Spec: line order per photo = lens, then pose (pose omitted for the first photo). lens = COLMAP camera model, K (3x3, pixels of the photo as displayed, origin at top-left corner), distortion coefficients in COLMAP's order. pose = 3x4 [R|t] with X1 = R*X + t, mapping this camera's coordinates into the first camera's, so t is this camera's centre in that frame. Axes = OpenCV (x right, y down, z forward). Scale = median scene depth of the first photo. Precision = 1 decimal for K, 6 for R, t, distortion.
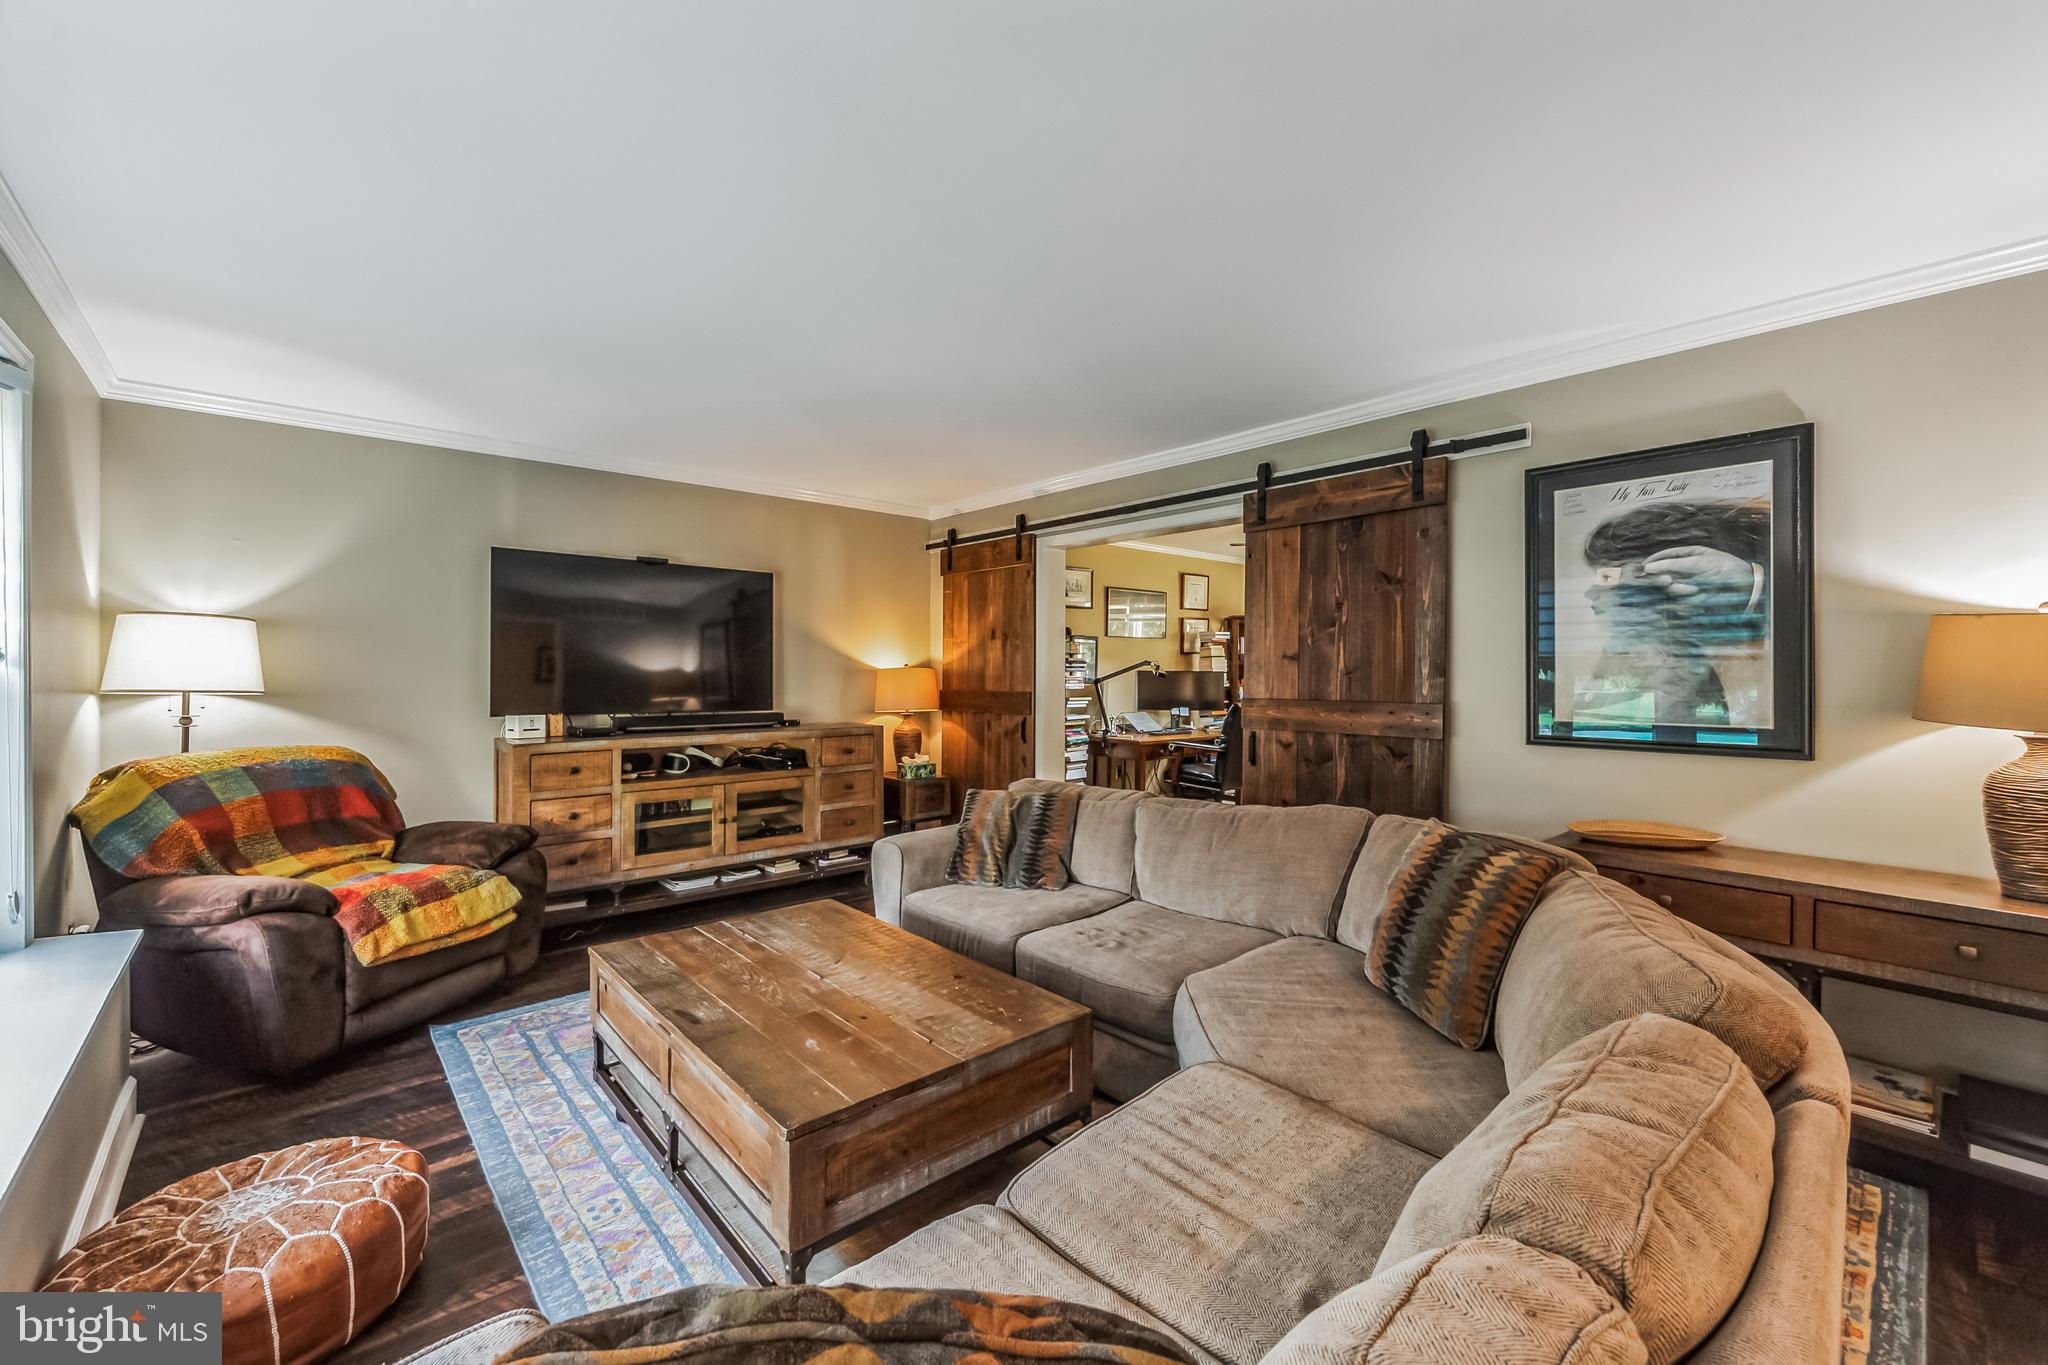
lens RADIAL K [[819.4, 0, 1025.4], [0, 819.4, 674.0], [0, 0, 1]] dist [0.001293, -0.000566]
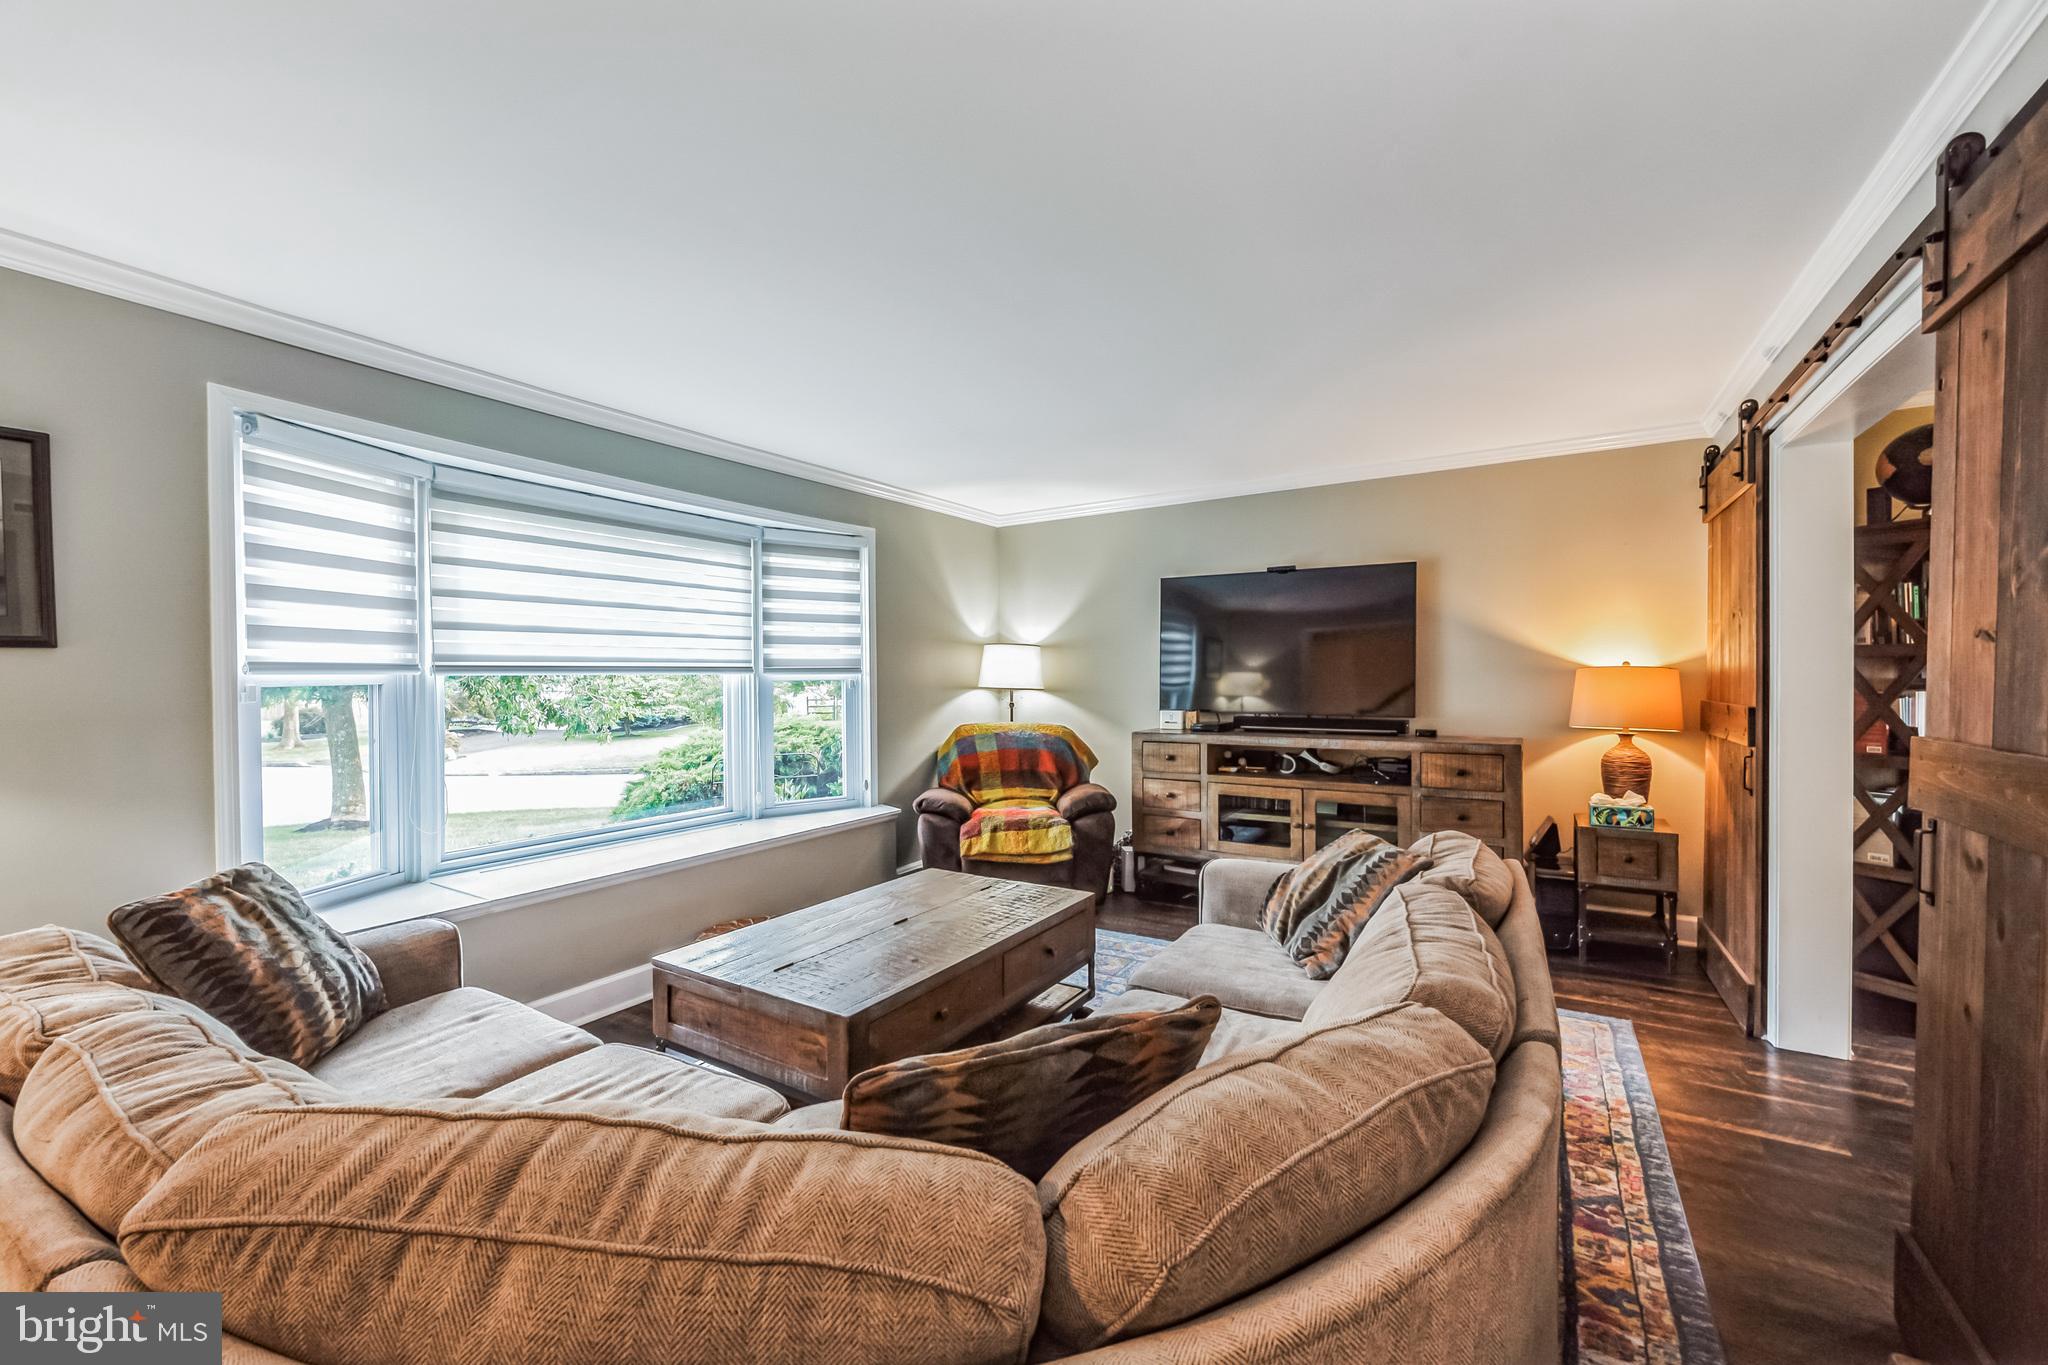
lens RADIAL K [[819.4, 0, 1015.3], [0, 819.4, 678.7], [0, 0, 1]] dist [0.001293, -0.000566]
pose [[0.268847, 0.002715, -0.963179, 0.572736], [0.007856, 0.999957, 0.005011, -0.006915], [0.963151, -0.008914, 0.268814, 0.472283]]
